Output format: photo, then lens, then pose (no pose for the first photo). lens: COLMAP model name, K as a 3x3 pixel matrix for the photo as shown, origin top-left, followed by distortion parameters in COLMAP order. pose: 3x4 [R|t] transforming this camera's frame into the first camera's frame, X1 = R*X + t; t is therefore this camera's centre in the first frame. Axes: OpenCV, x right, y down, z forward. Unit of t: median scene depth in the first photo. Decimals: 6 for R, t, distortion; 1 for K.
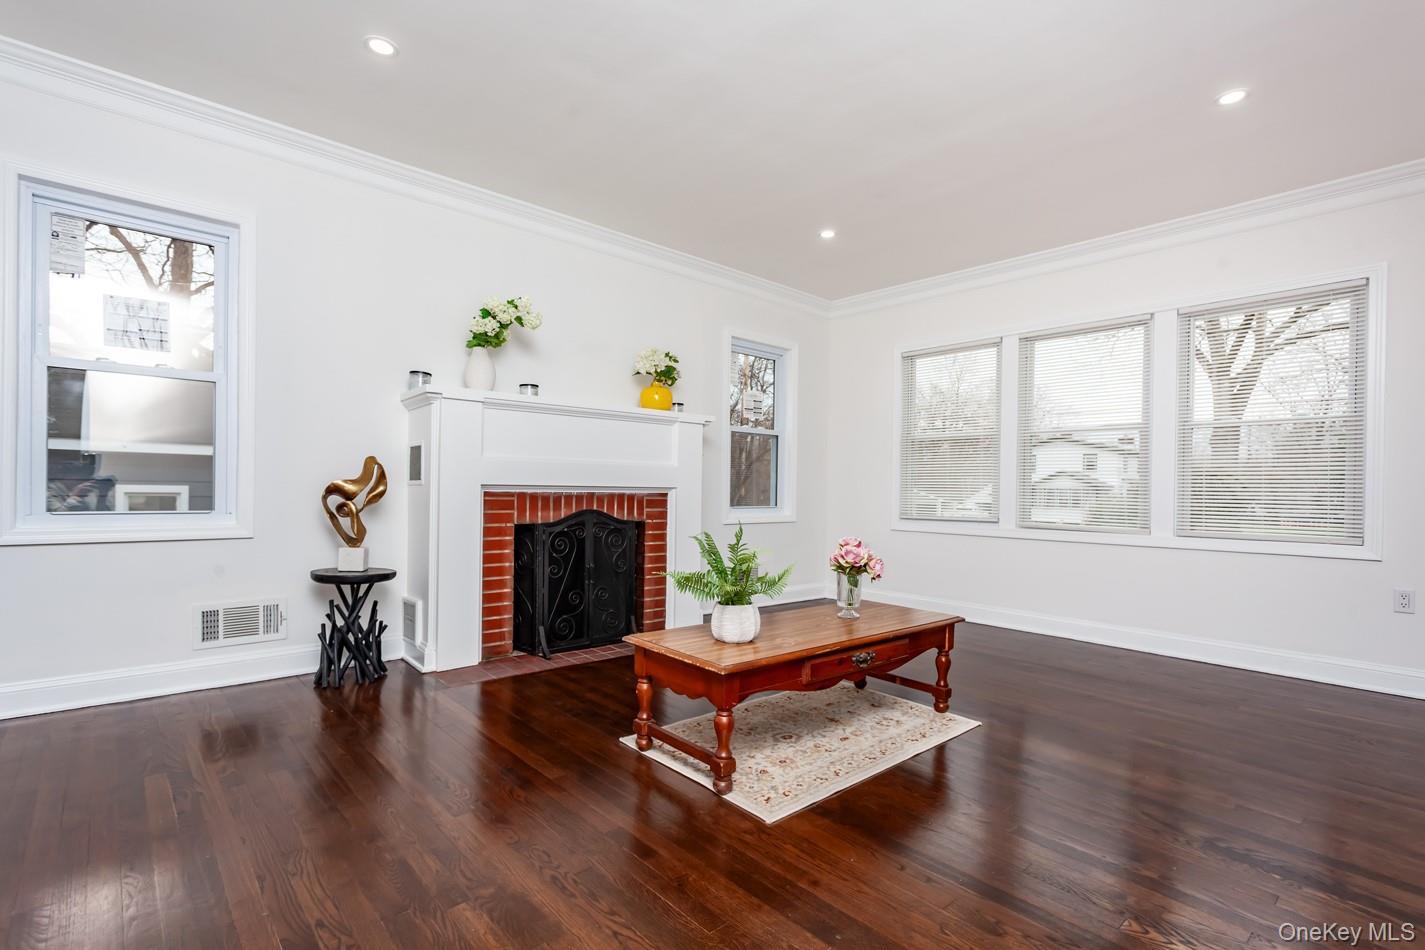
lens RADIAL K [[672.1, 0, 713.3], [0, 672.1, 497.4], [0, 0, 1]] dist [0.000422, 0.000357]
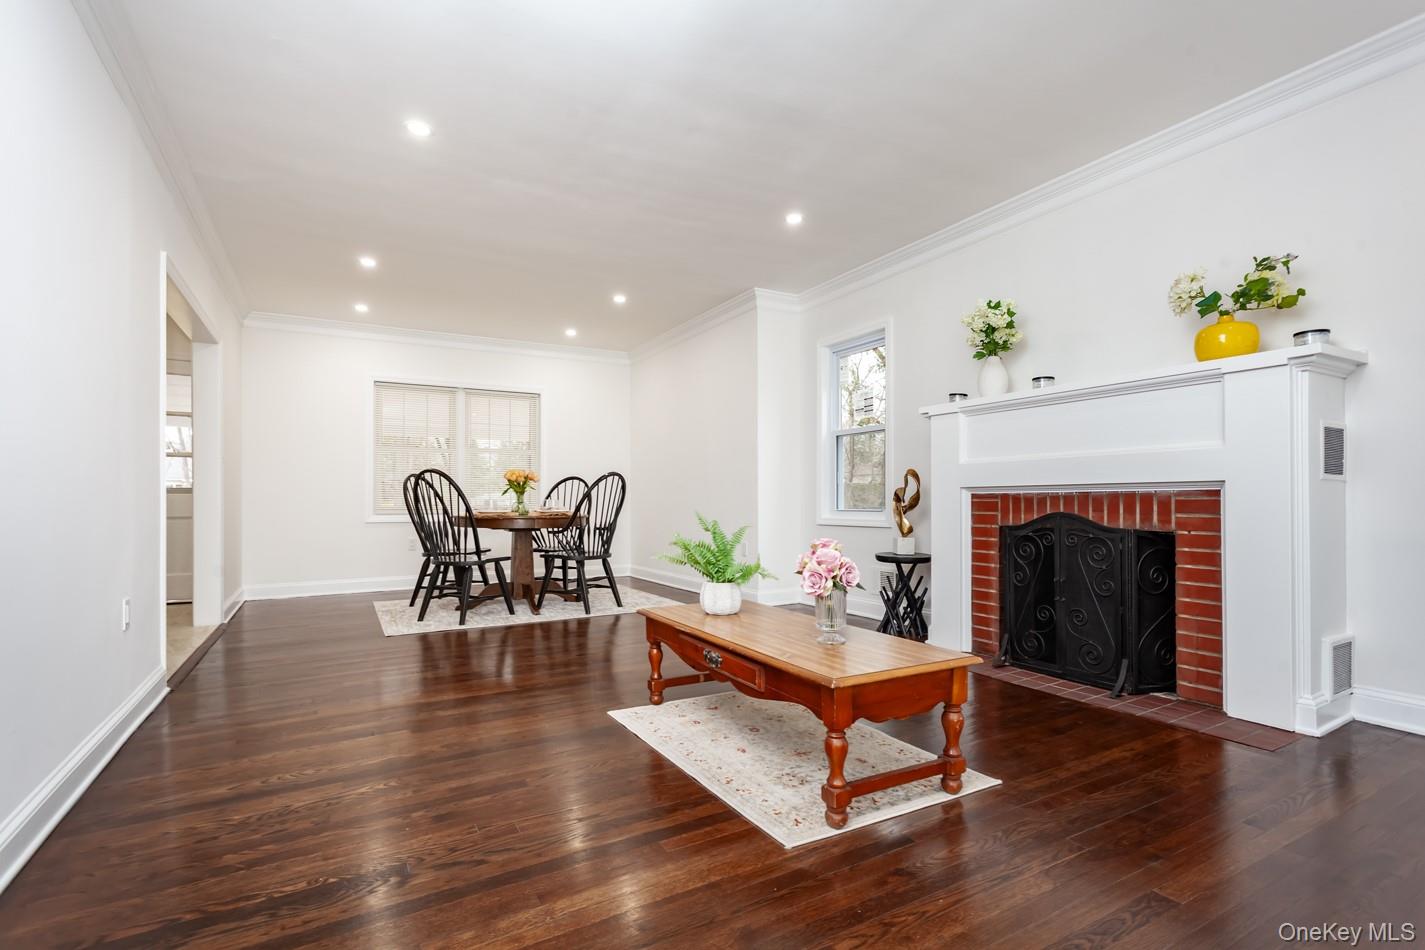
lens RADIAL K [[672.1, 0, 713.3], [0, 672.1, 497.4], [0, 0, 1]] dist [0.000422, 0.000357]
pose [[-0.208703, -0.019368, -0.977787, 0.785861], [-0.009681, 0.999796, -0.017738, 0.019774], [0.977931, 0.005764, -0.208848, 0.812794]]
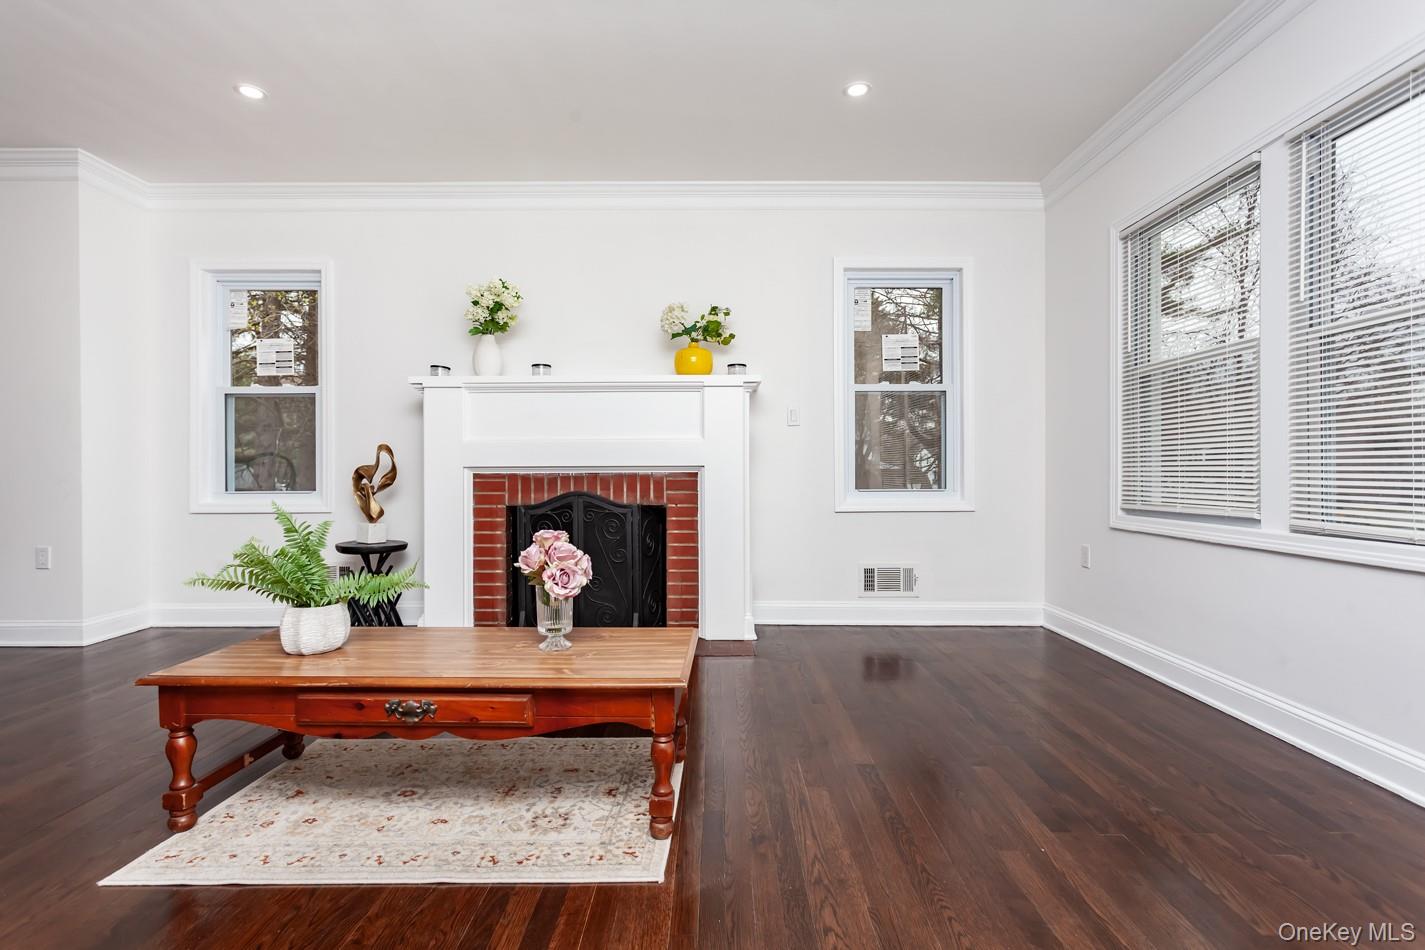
lens RADIAL K [[668.2, 0, 711.8], [0, 668.2, 475.4], [0, 0, 1]] dist [0.003264, 0.000992]
pose [[0.743215, -0.014007, -0.668906, 0.613224], [0.006396, 0.999884, -0.013832, 0.010651], [0.669022, 0.006002, 0.743218, 0.476002]]
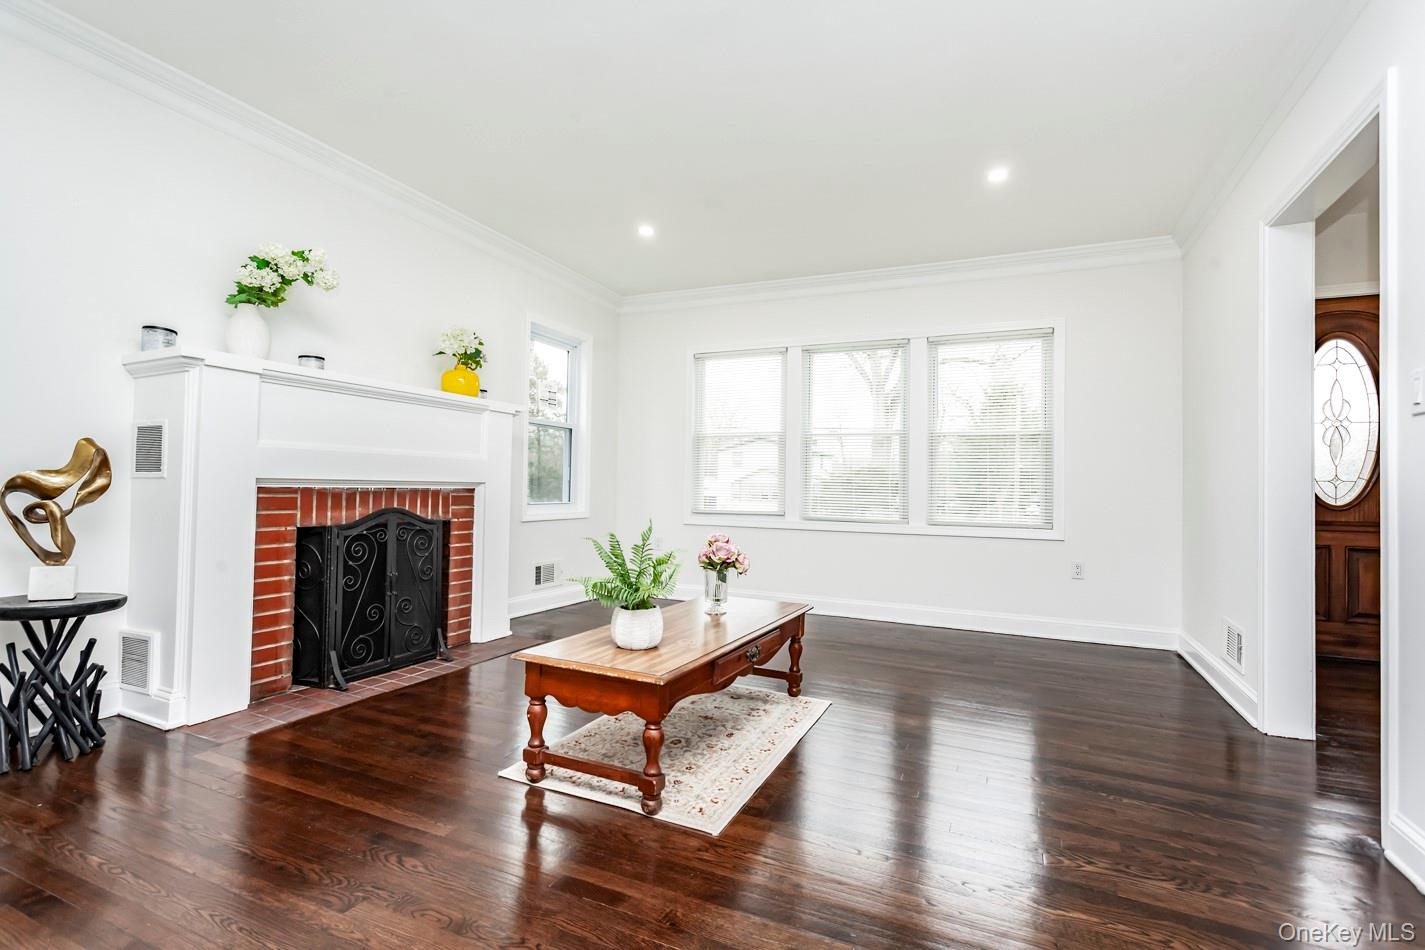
lens RADIAL K [[669.9, 0, 714.9], [0, 669.9, 476.2], [0, 0, 1]] dist [0.008696, 0.000597]
pose [[0.915564, 0.009044, 0.402070, -0.164788], [-0.000595, 0.999776, -0.021134, -0.004876], [-0.402171, 0.019110, 0.915365, 0.058664]]
